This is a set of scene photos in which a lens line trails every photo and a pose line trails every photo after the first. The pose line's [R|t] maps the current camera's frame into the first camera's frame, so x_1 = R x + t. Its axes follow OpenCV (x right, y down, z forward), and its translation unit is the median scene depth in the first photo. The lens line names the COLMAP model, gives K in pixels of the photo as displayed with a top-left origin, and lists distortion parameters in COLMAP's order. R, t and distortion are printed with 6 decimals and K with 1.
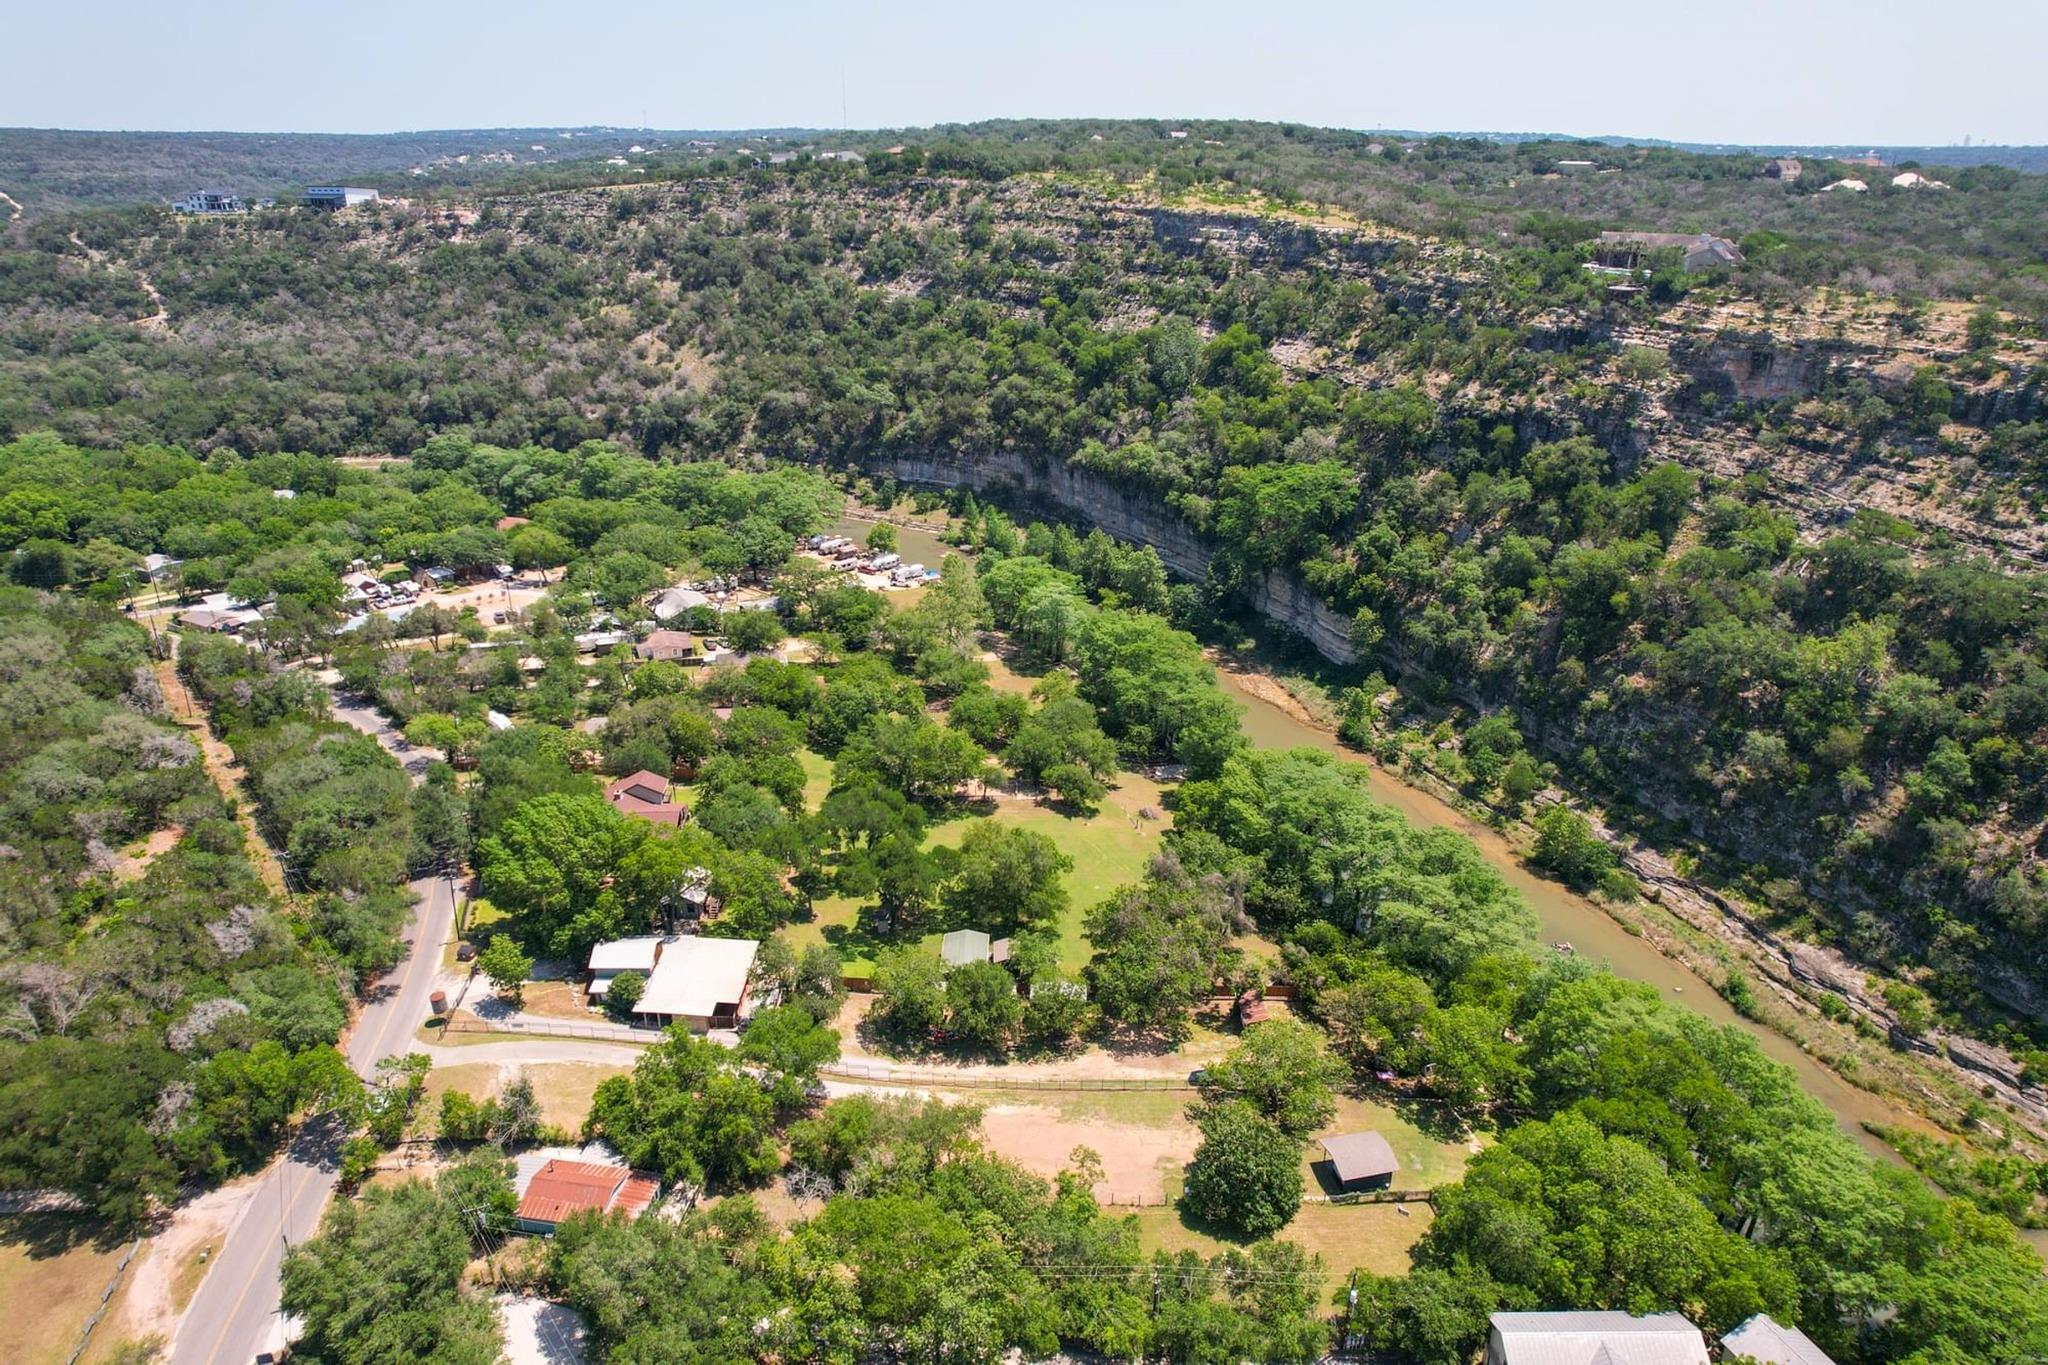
lens RADIAL K [[1312.3, 0, 1036.1], [0, 1312.3, 677.9], [0, 0, 1]] dist [-0.076136, 0.069382]
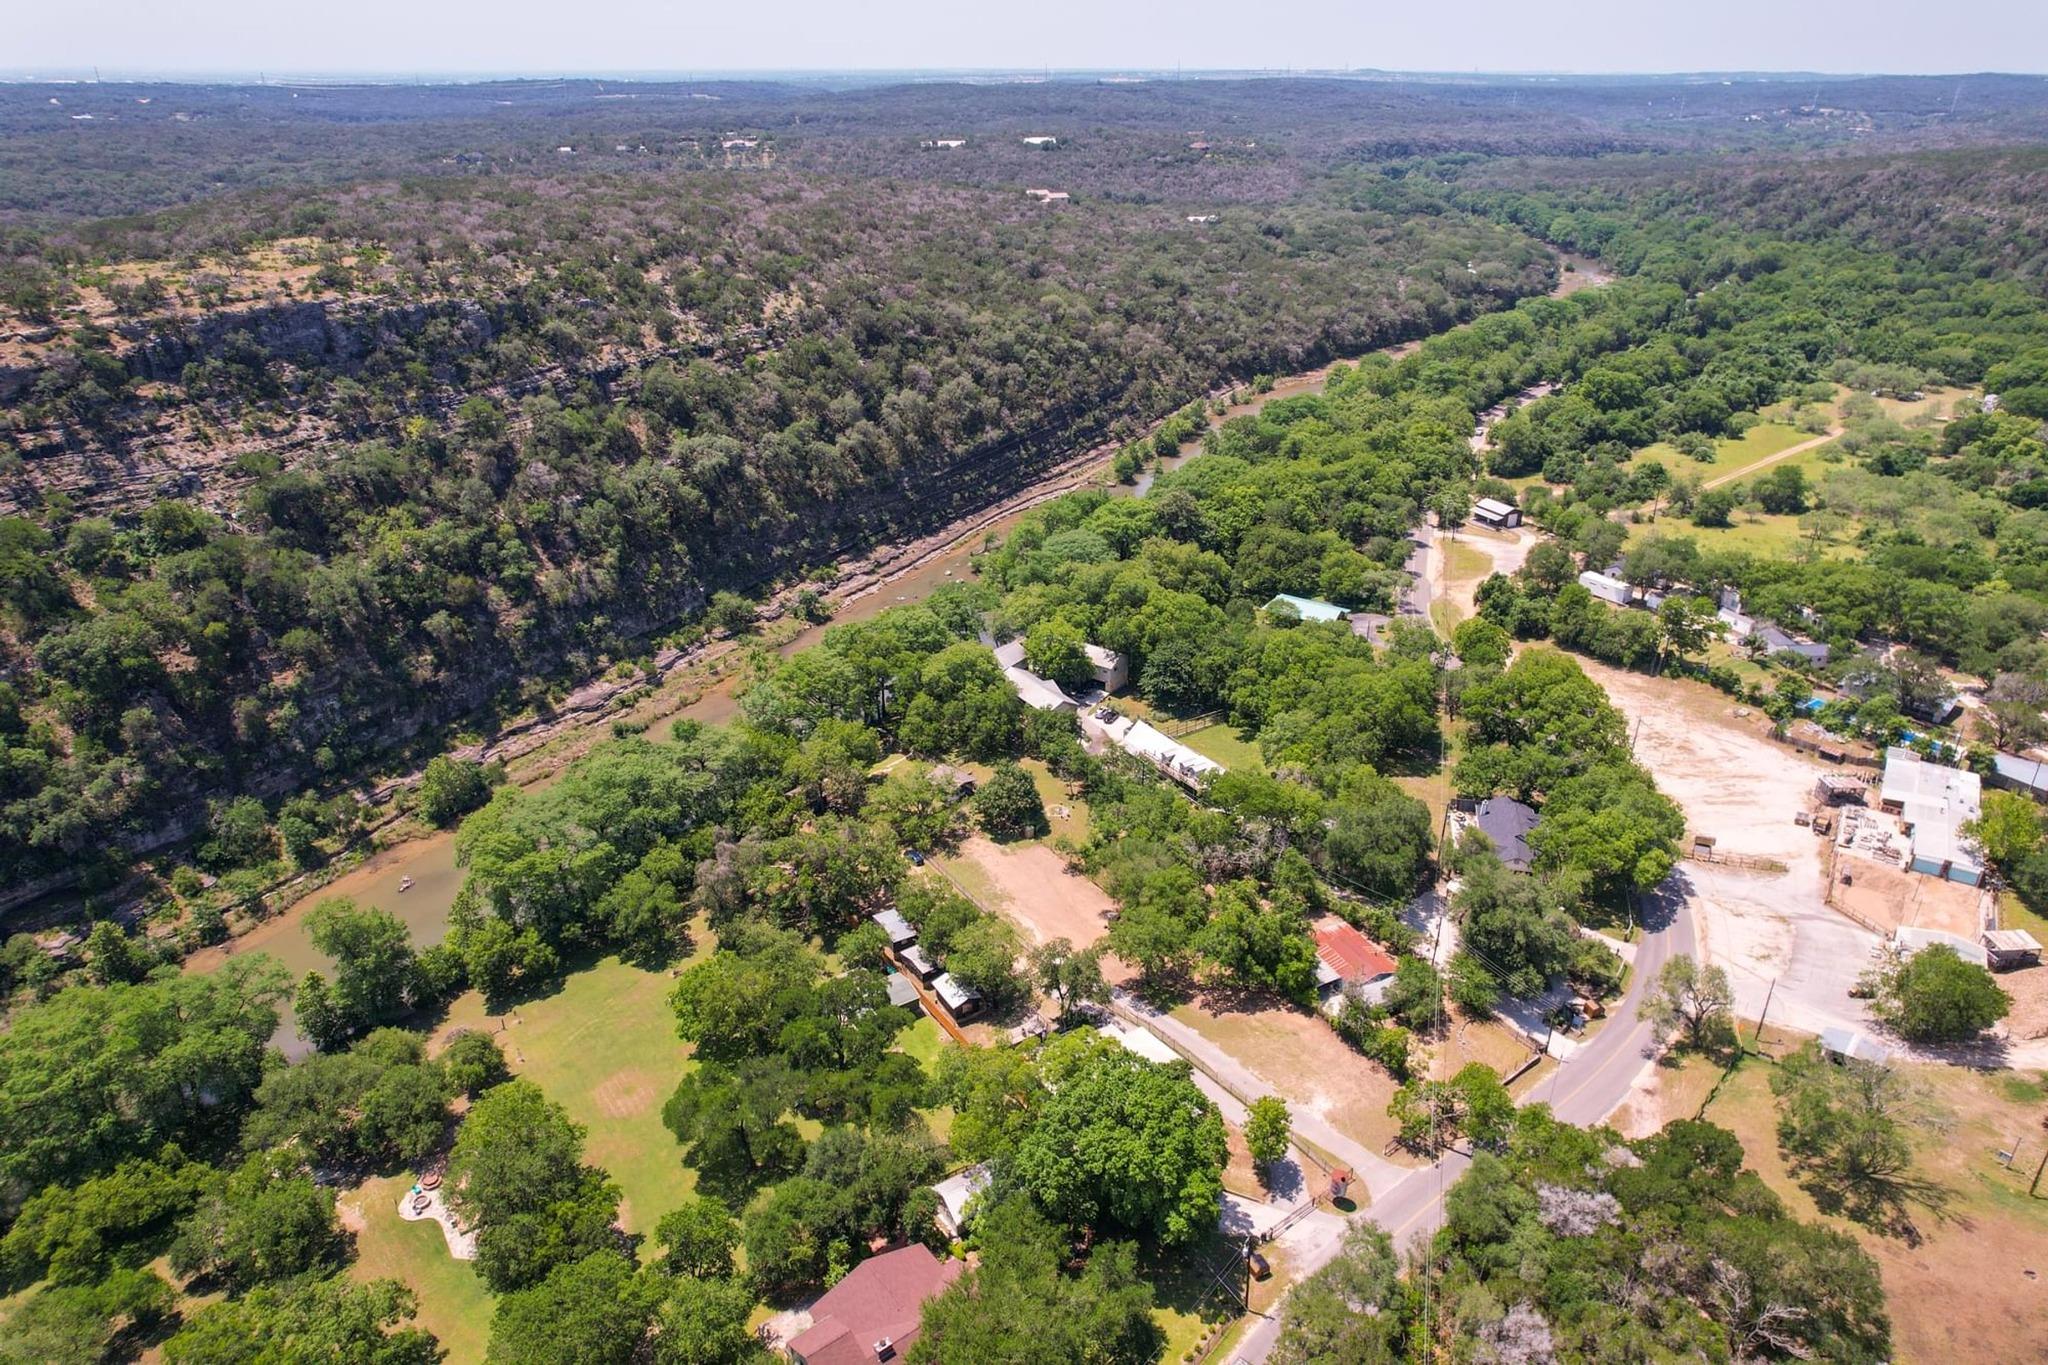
lens RADIAL K [[1312.3, 0, 1027.6], [0, 1312.3, 675.6], [0, 0, 1]] dist [-0.076136, 0.069382]
pose [[-0.550711, -0.360954, 0.752615, -0.561652], [0.320780, 0.740898, 0.590059, -0.373413], [-0.770596, 0.566376, -0.292234, 0.779324]]
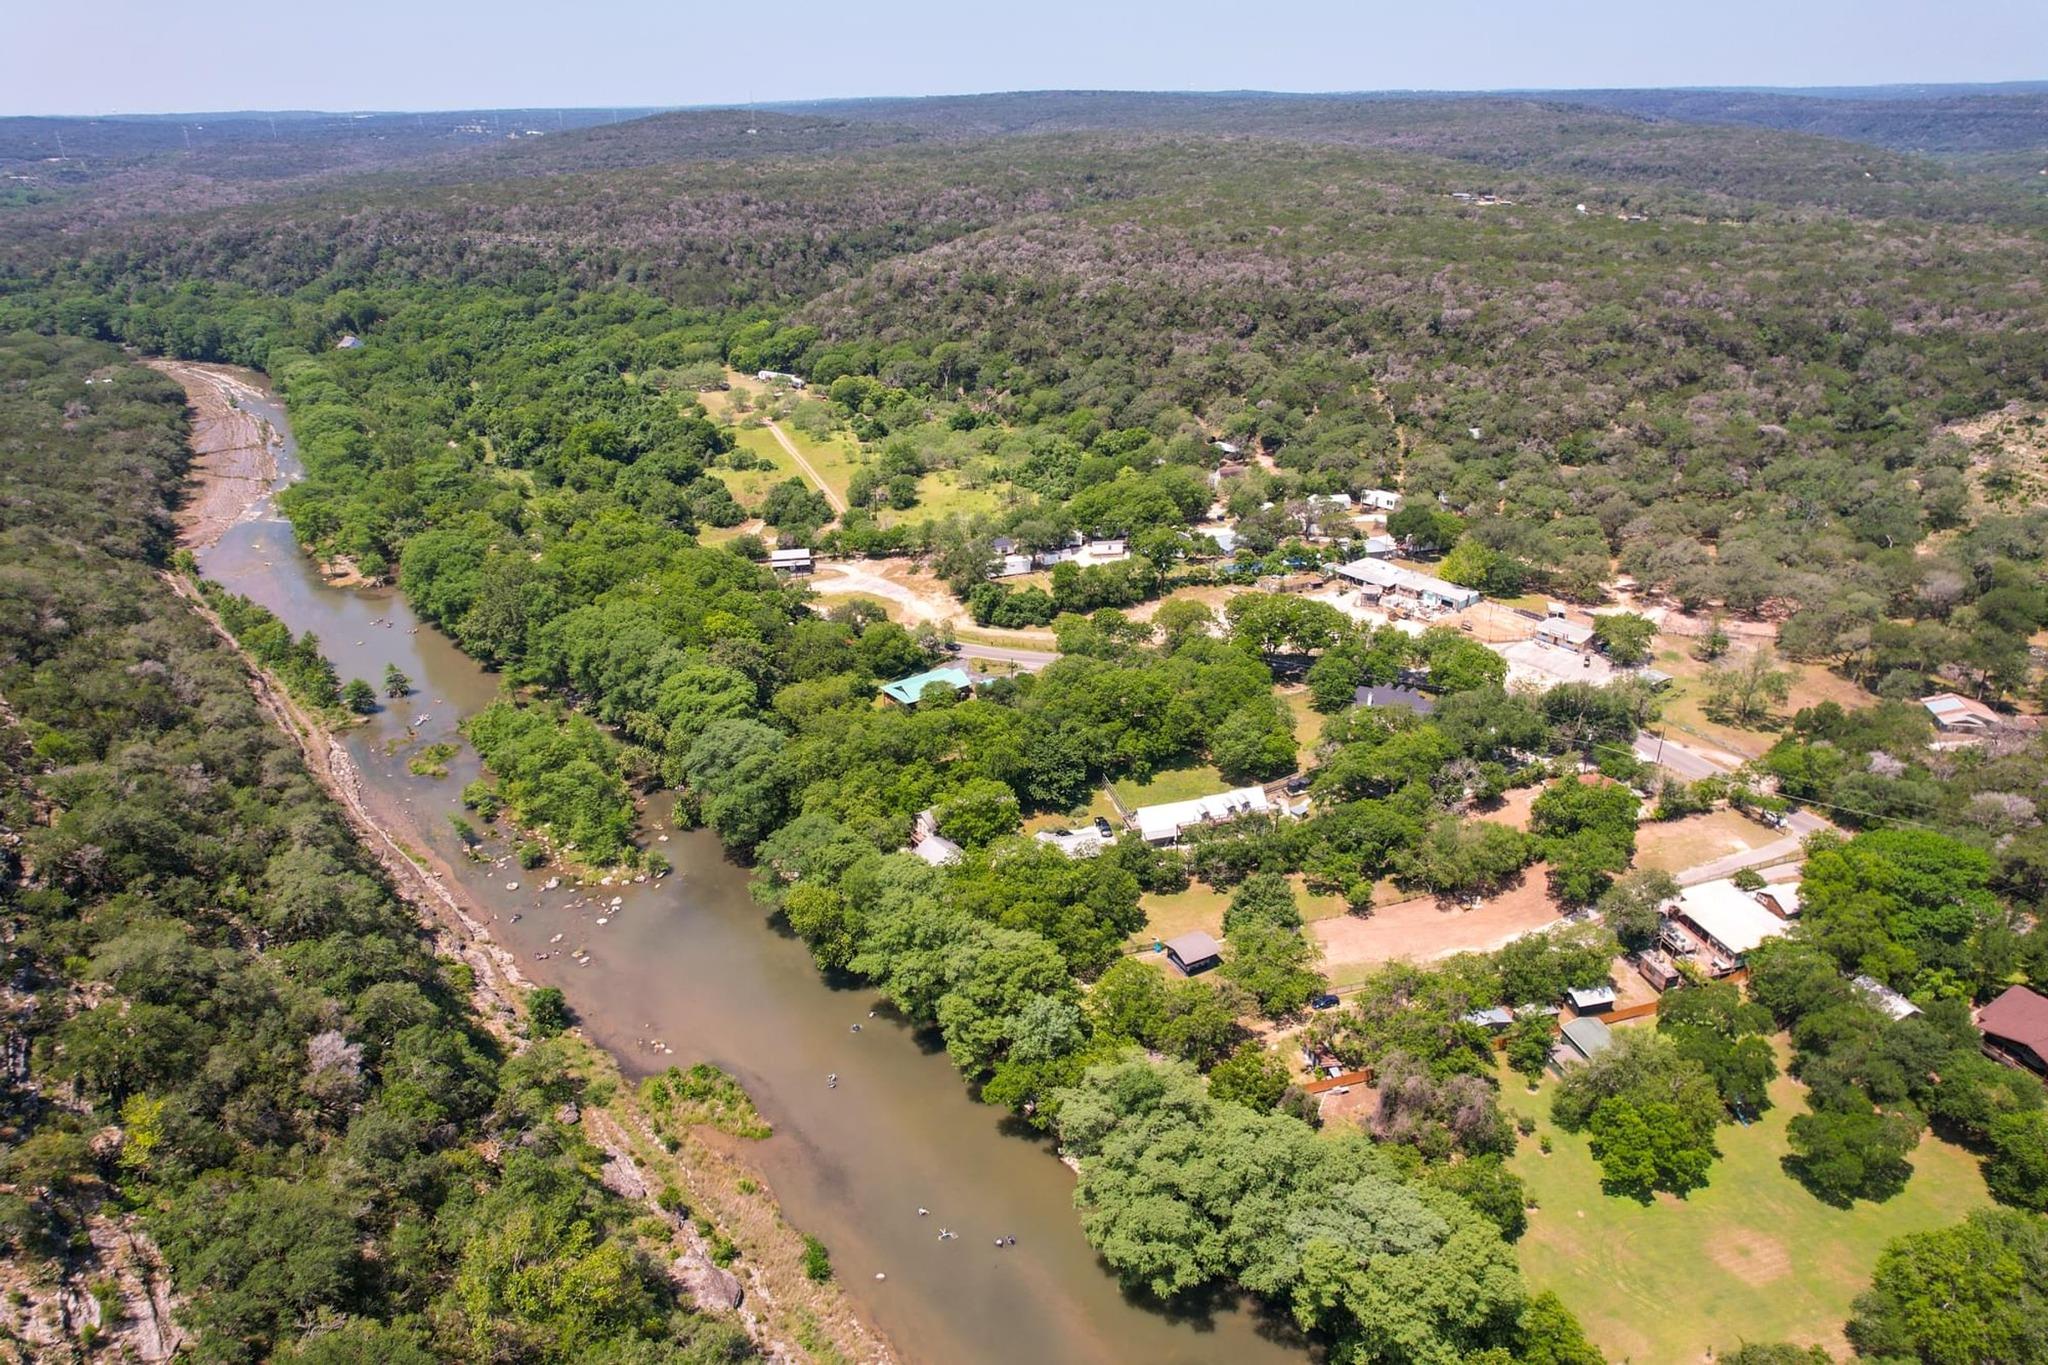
lens RADIAL K [[1312.3, 0, 1030.5], [0, 1312.3, 684.5], [0, 0, 1]] dist [-0.076136, 0.069382]
pose [[-0.963059, 0.117257, -0.242421, 0.428067], [-0.098133, 0.685506, 0.721423, -0.485617], [0.250773, 0.718563, -0.648676, 0.983201]]
